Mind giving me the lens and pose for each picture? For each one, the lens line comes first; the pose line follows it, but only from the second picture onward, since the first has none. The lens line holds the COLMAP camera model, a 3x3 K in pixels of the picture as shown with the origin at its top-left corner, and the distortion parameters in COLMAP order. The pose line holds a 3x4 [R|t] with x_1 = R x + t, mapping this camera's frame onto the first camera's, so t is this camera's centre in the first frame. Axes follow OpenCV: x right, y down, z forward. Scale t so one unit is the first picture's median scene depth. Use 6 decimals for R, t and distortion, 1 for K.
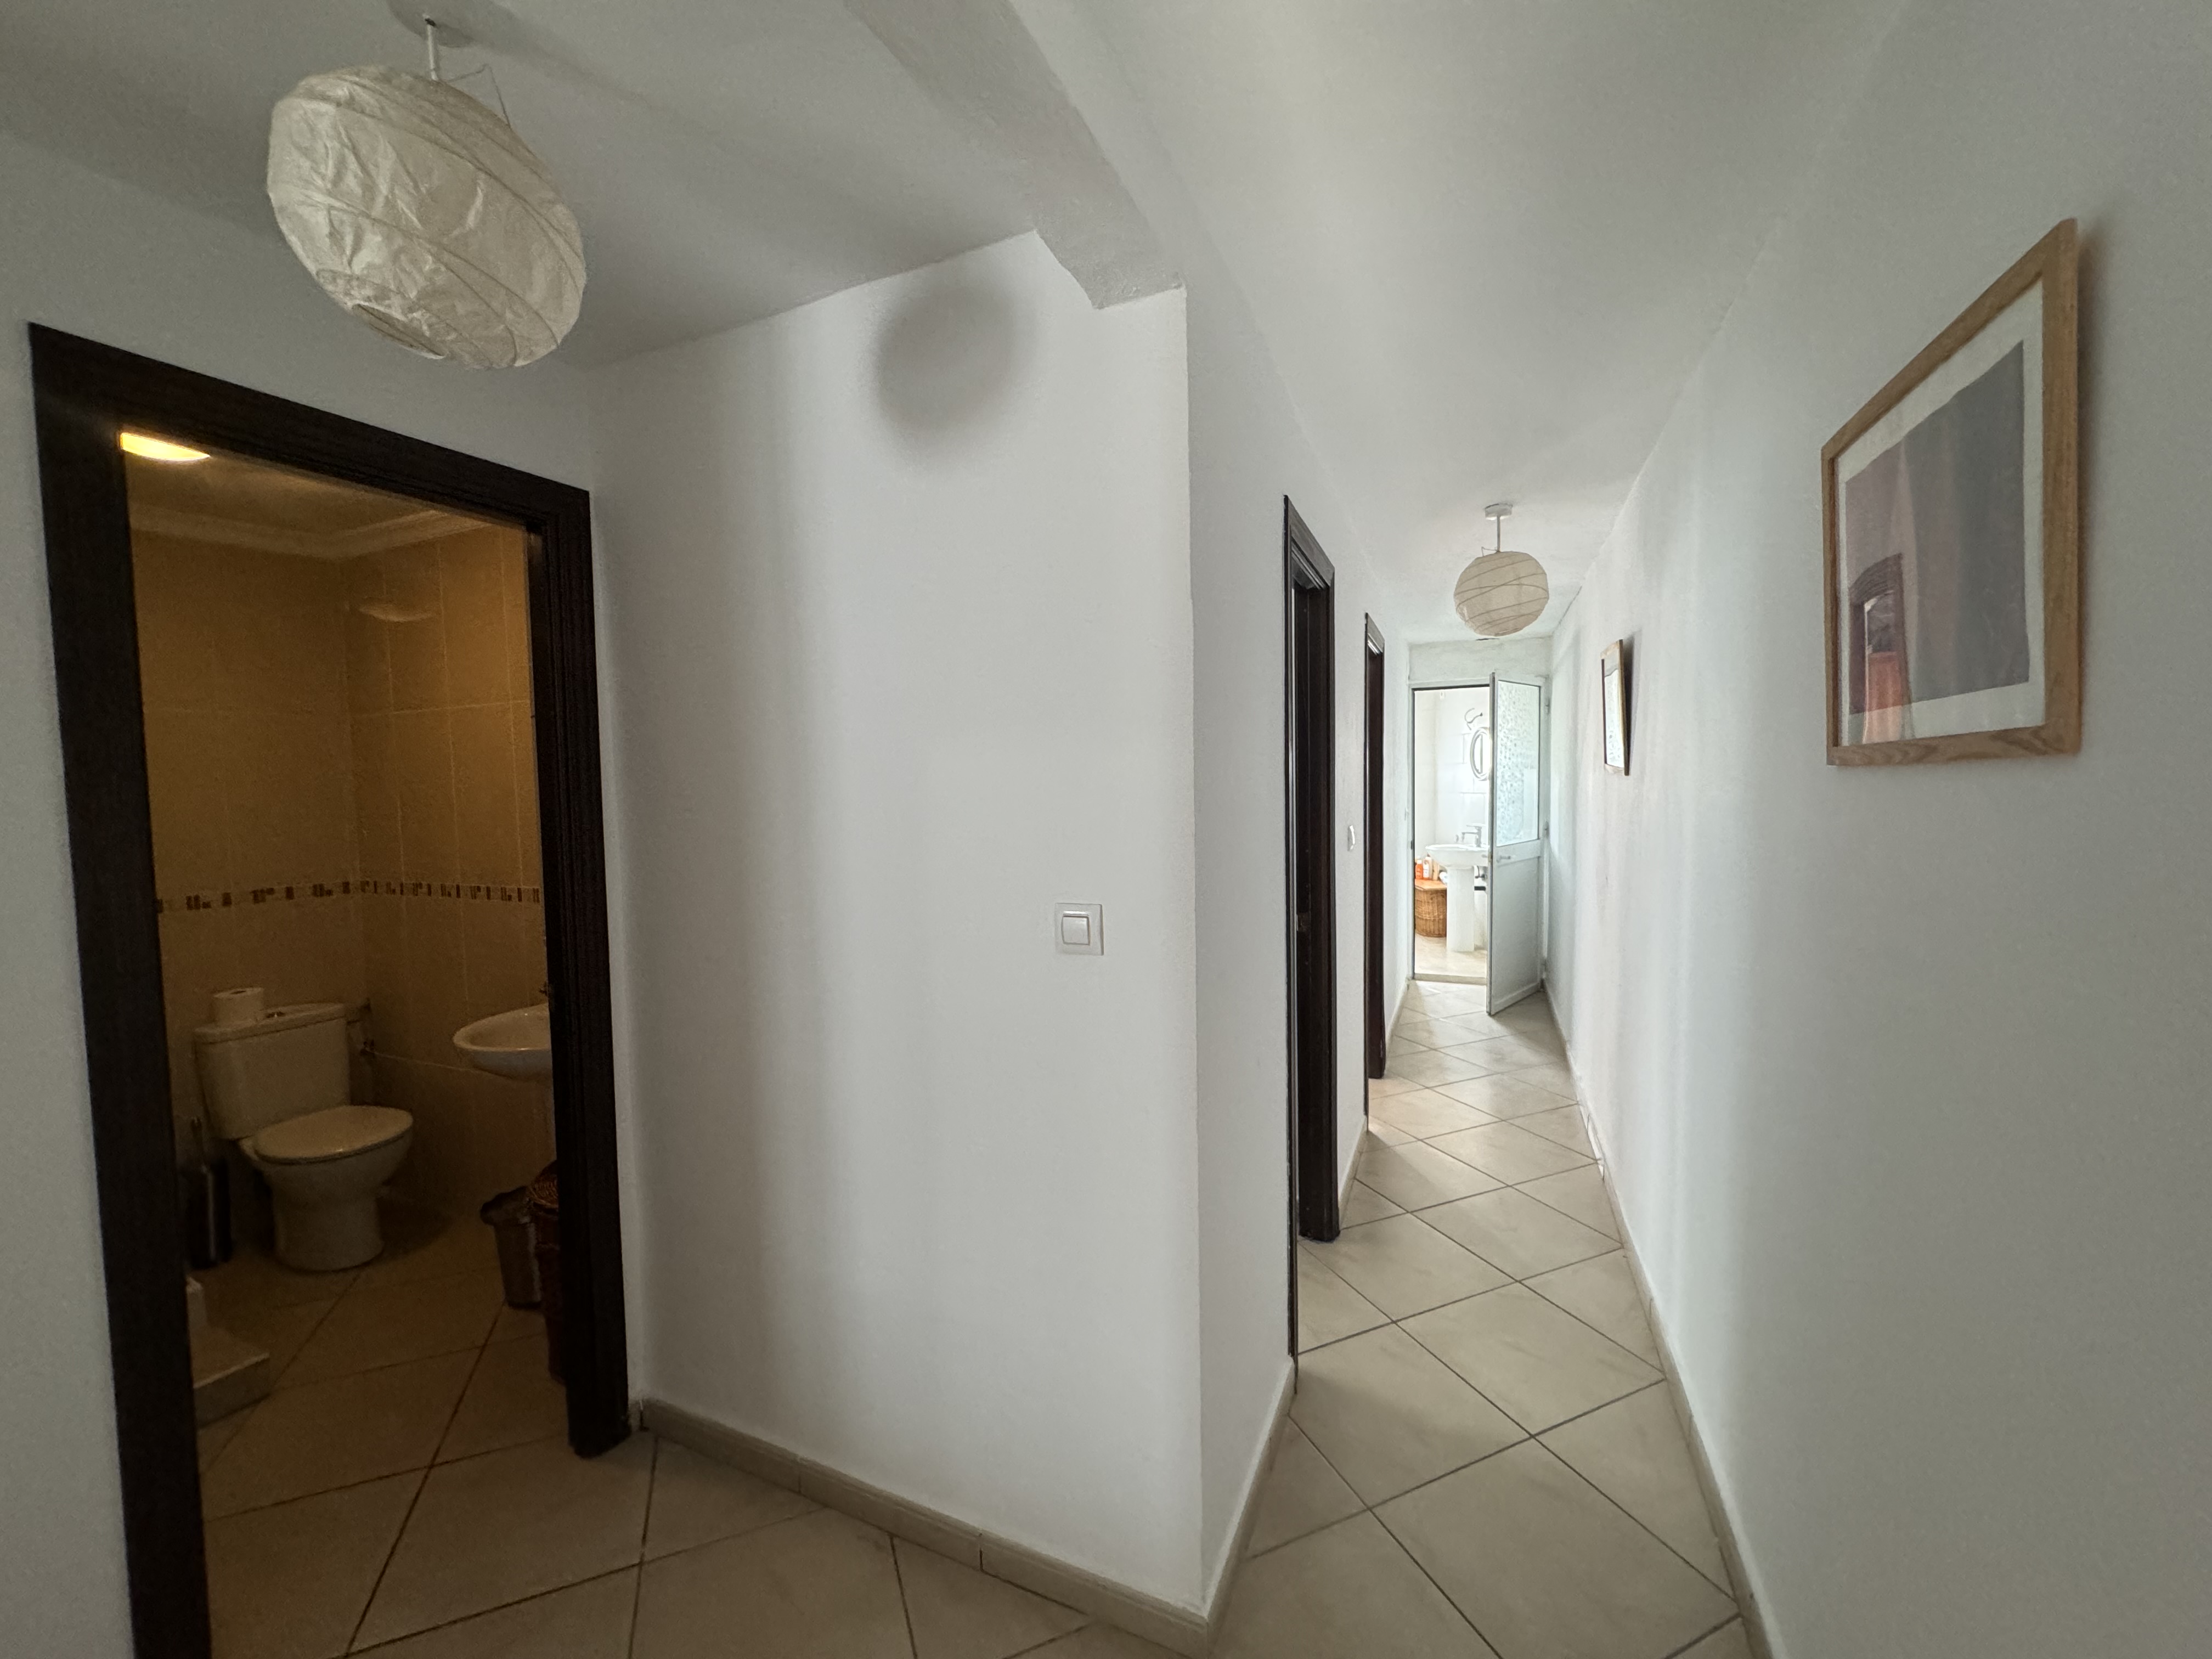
lens RADIAL K [[883.0, 0, 1104.3], [0, 883.0, 830.9], [0, 0, 1]] dist [-0.002742, 0.000746]
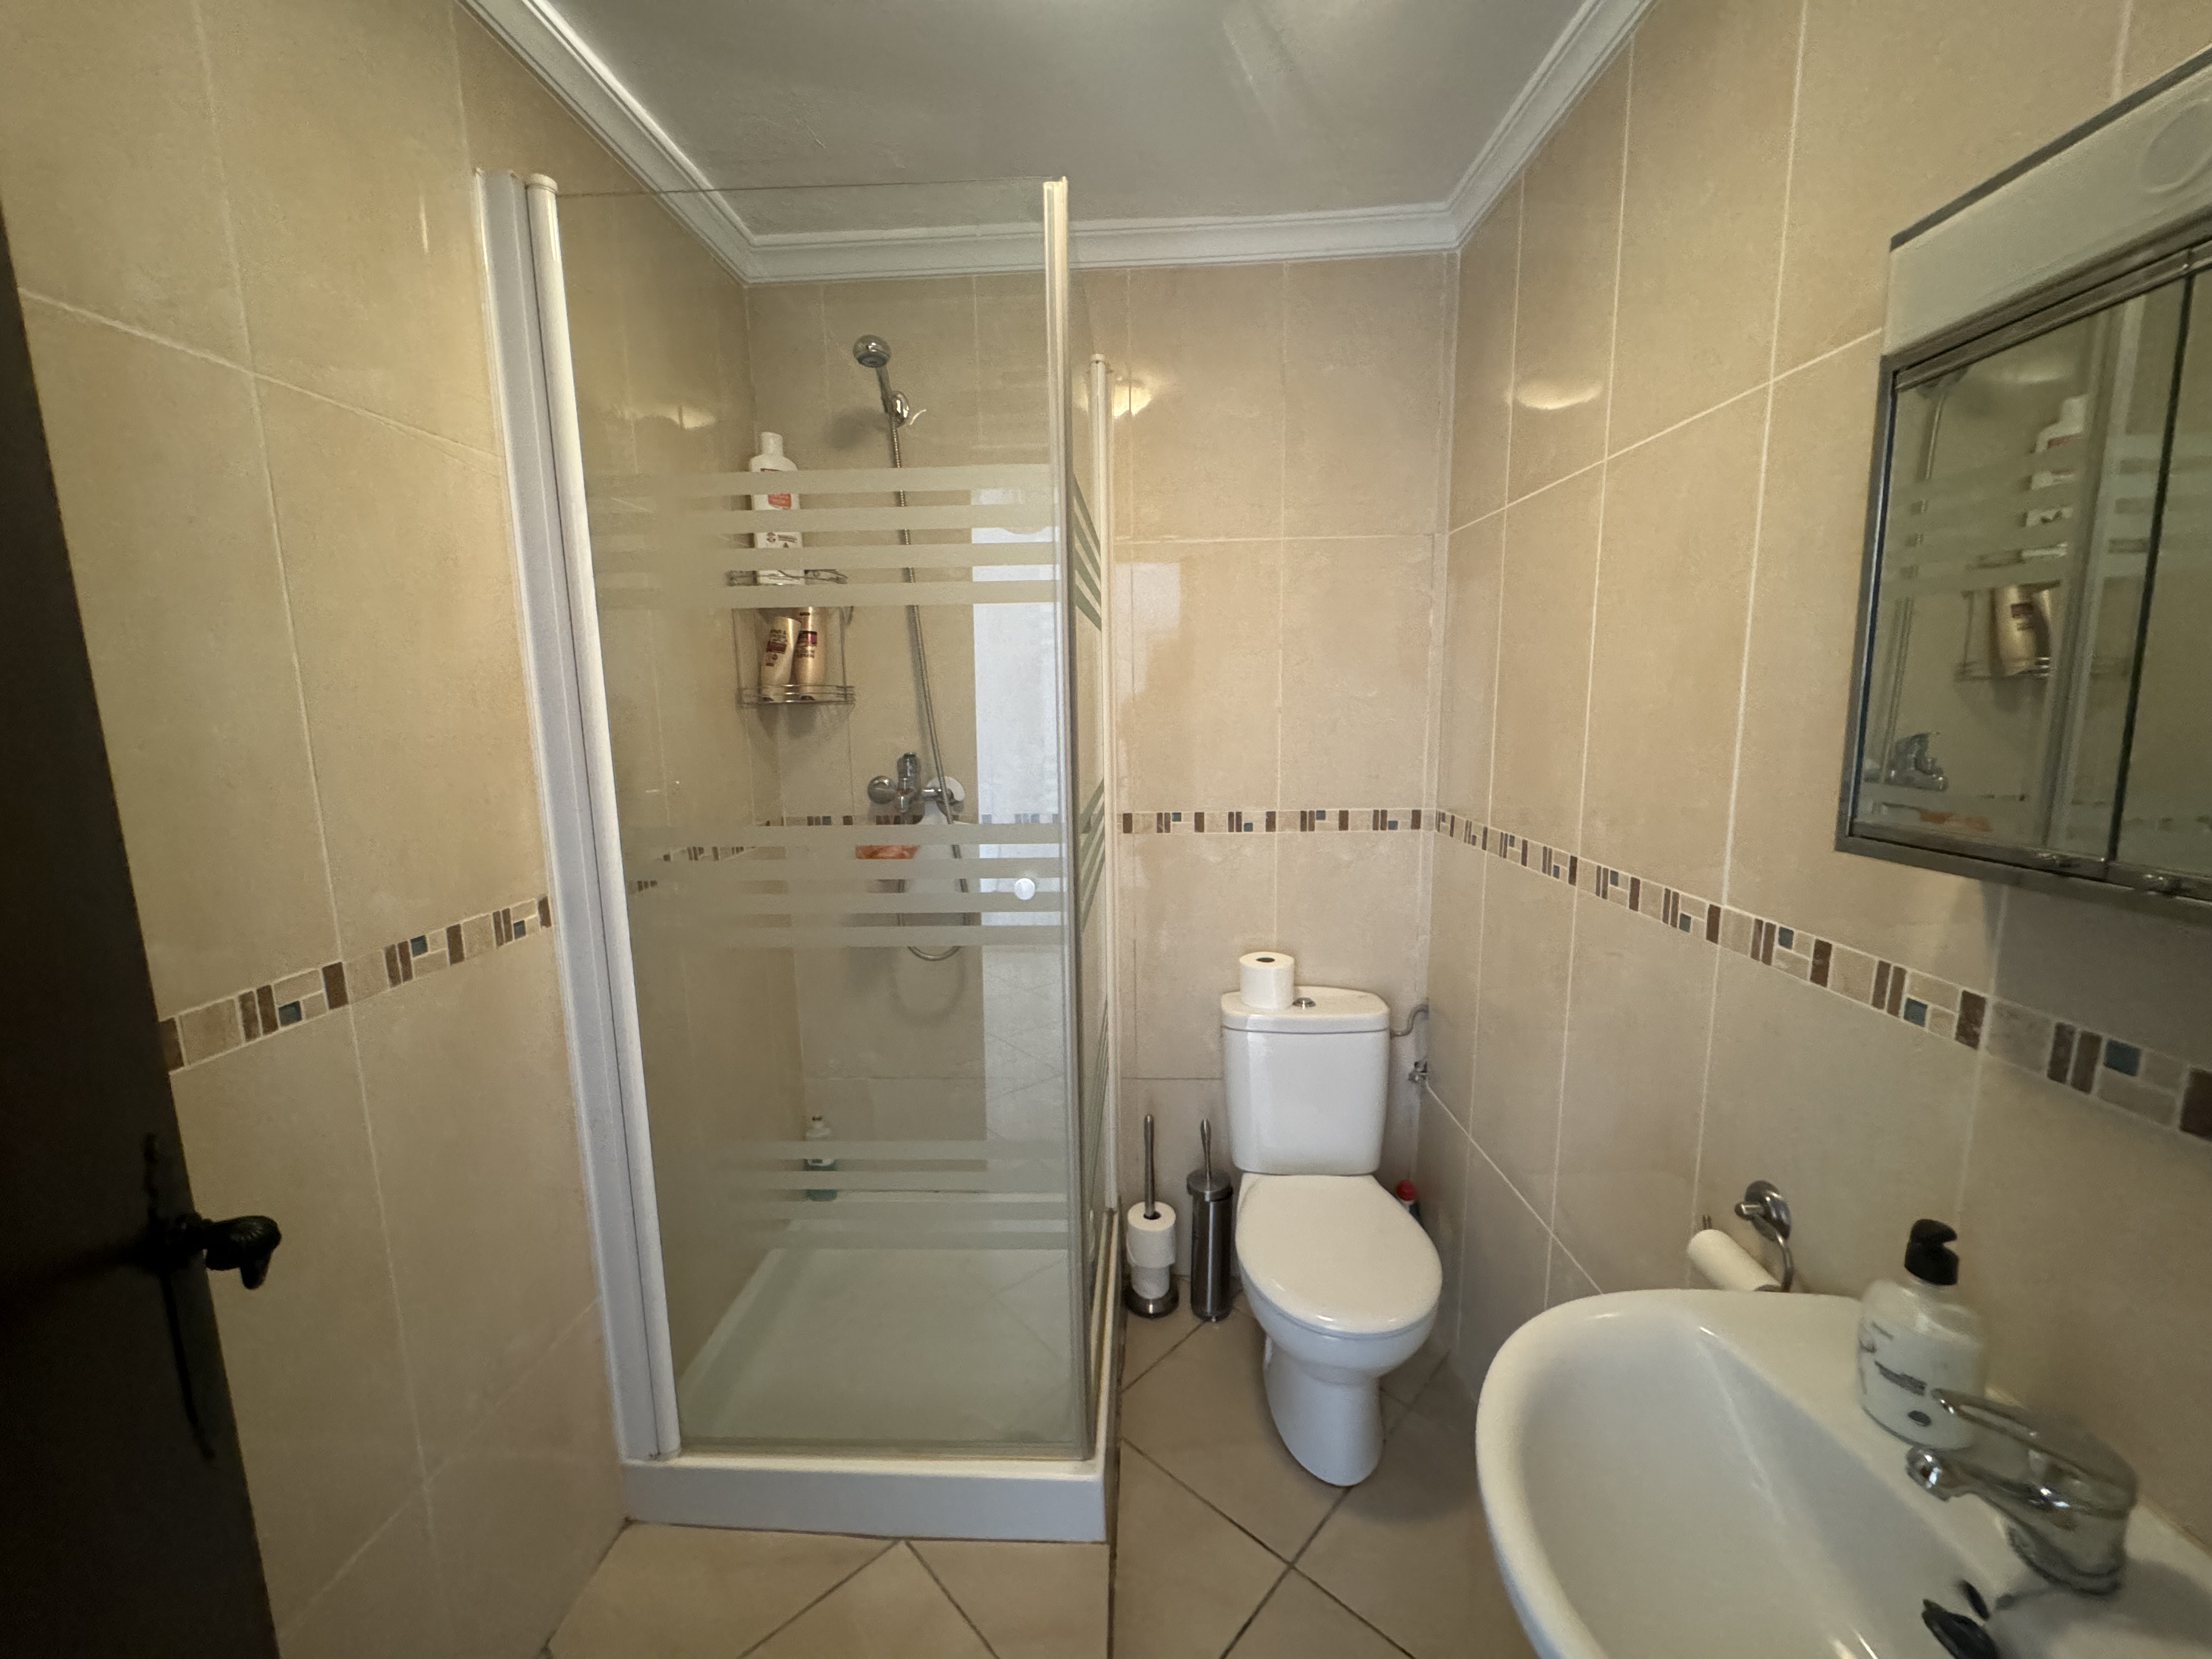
lens RADIAL K [[883.0, 0, 1104.3], [0, 883.0, 830.9], [0, 0, 1]] dist [-0.002742, 0.000746]
pose [[0.412053, 0.154571, -0.897953, -0.421501], [-0.046686, 0.987793, 0.148613, -0.010874], [0.909963, -0.019315, 0.414239, 0.585130]]
